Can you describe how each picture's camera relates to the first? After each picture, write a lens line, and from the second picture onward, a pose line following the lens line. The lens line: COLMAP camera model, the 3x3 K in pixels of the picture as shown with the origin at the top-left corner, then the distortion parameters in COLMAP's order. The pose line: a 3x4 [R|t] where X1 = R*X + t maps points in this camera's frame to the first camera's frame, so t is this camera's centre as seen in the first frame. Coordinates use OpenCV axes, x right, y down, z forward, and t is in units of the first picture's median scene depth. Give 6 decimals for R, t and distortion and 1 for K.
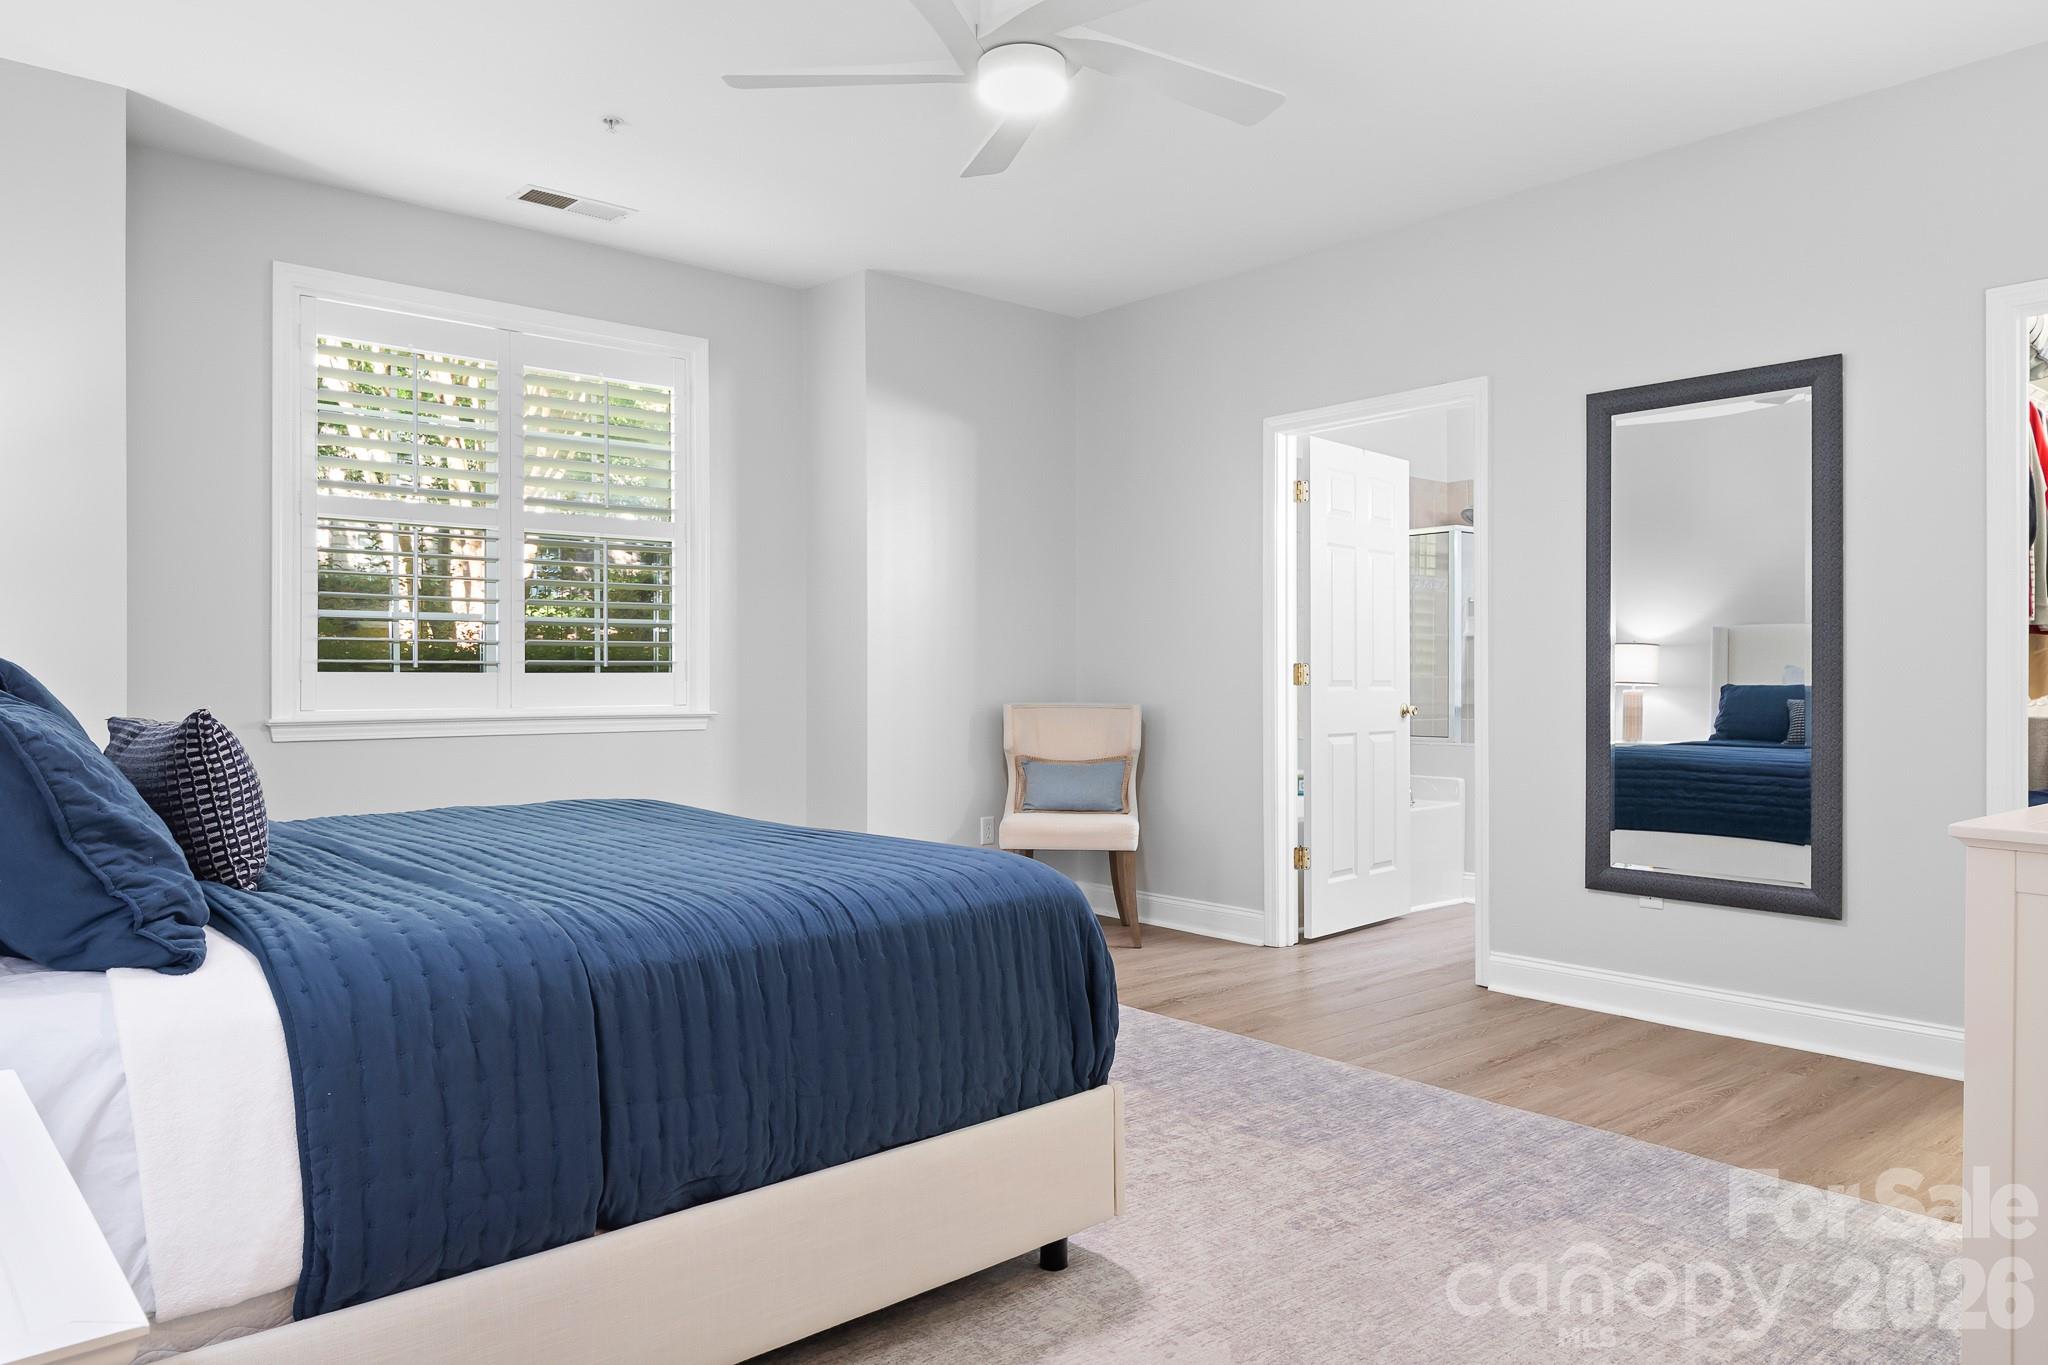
lens RADIAL K [[1330.5, 0, 1014.1], [0, 1330.5, 676.2], [0, 0, 1]] dist [-0.003446, 0.000199]
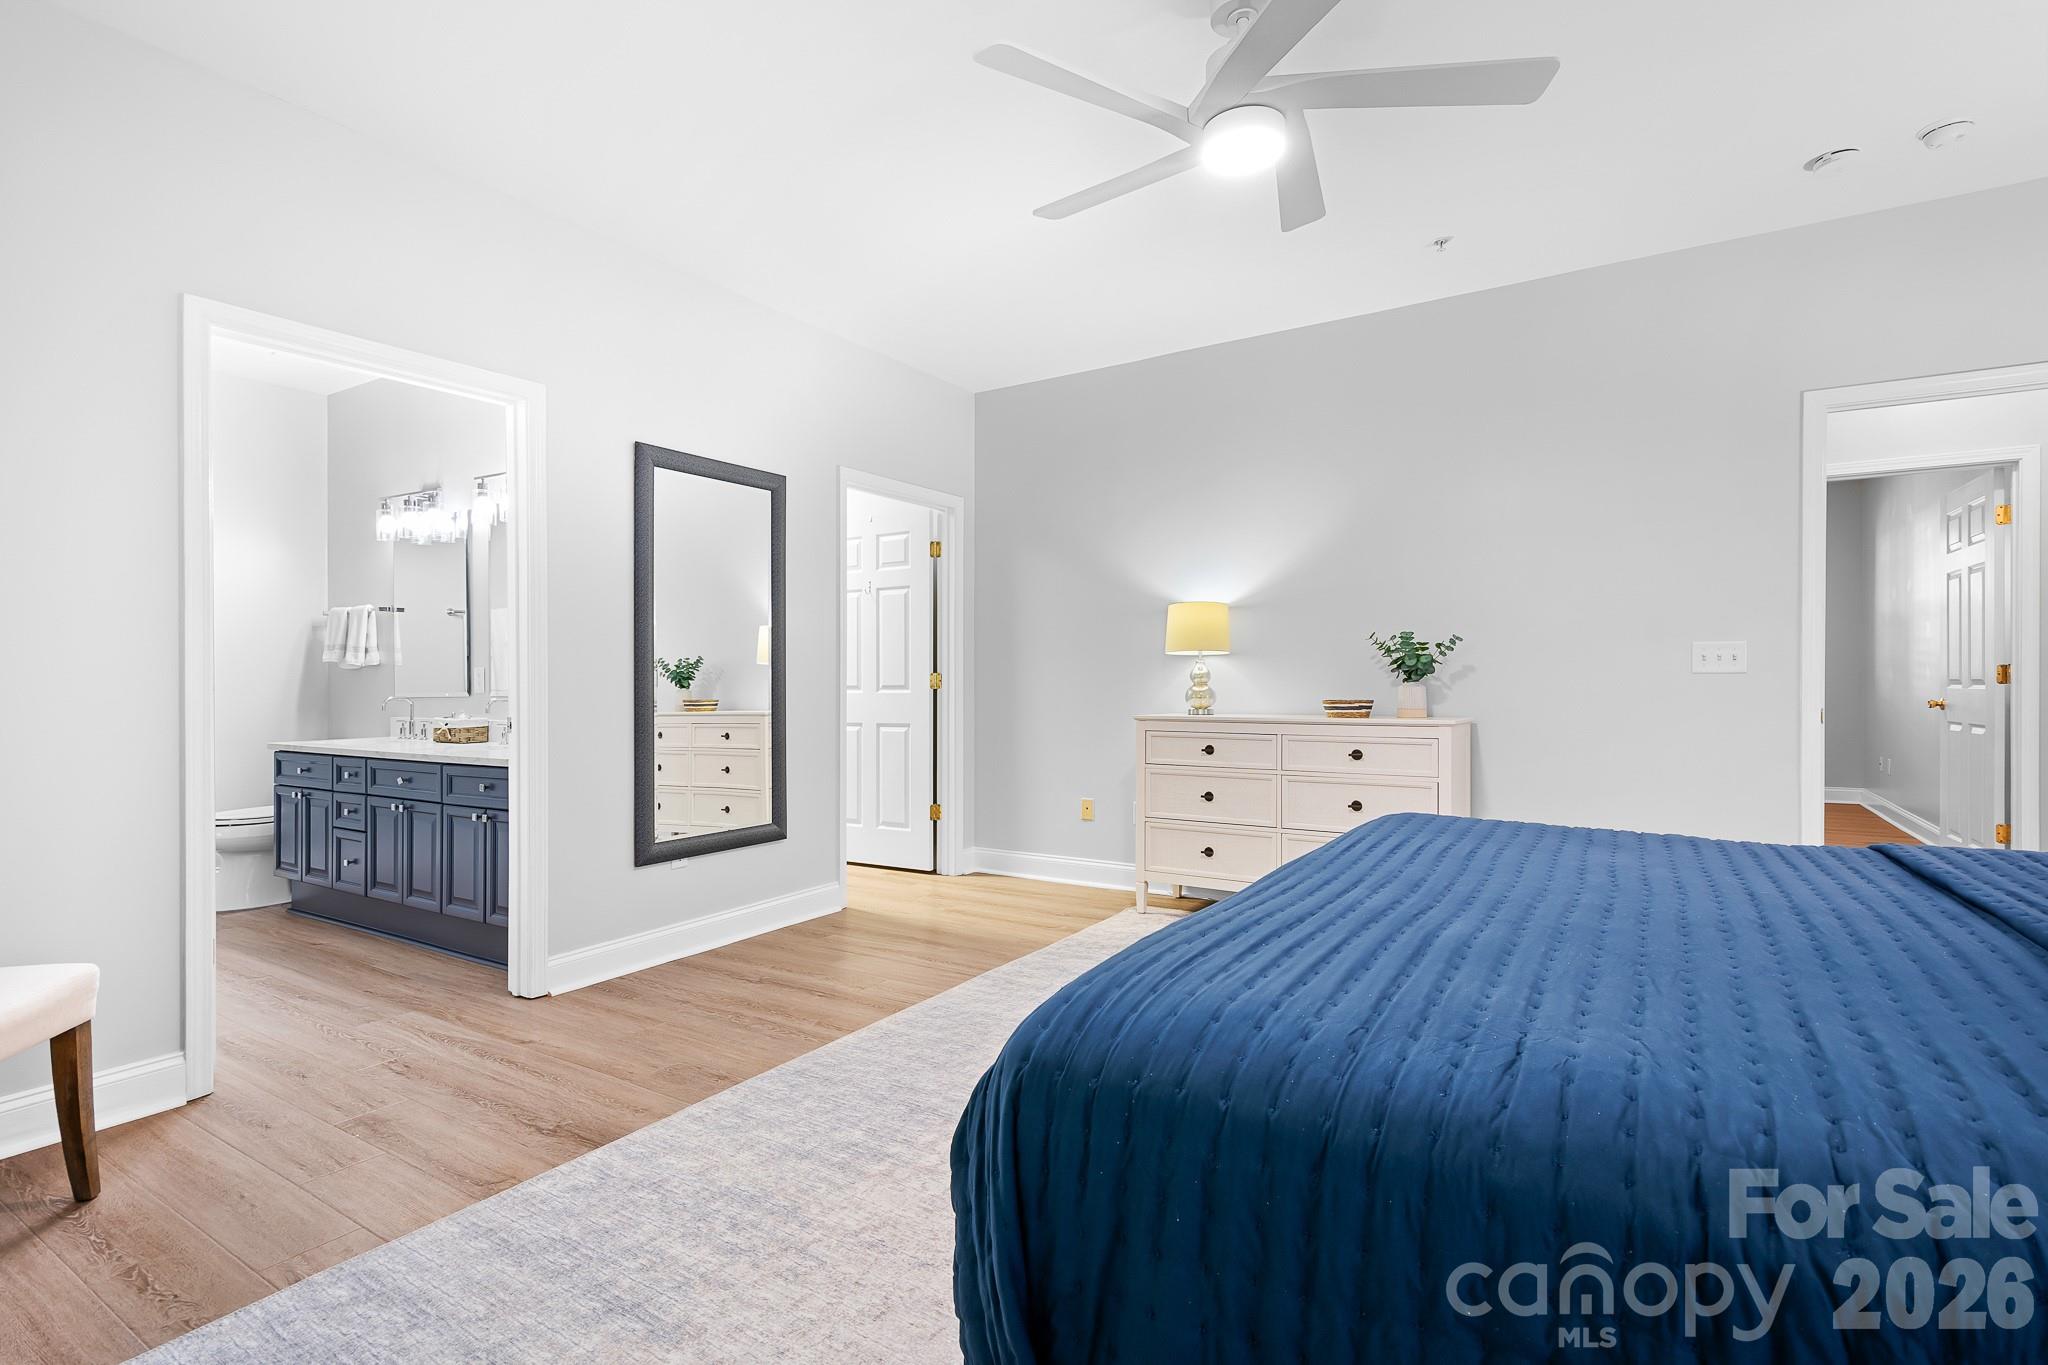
lens RADIAL K [[965.9, 0, 1022.1], [0, 965.9, 676.3], [0, 0, 1]] dist [0.002863, 0.000143]
pose [[-0.280263, -0.004386, 0.959913, -0.547075], [0.002782, 0.999982, 0.005382, -0.011897], [-0.959919, 0.004179, -0.280245, 1.052786]]
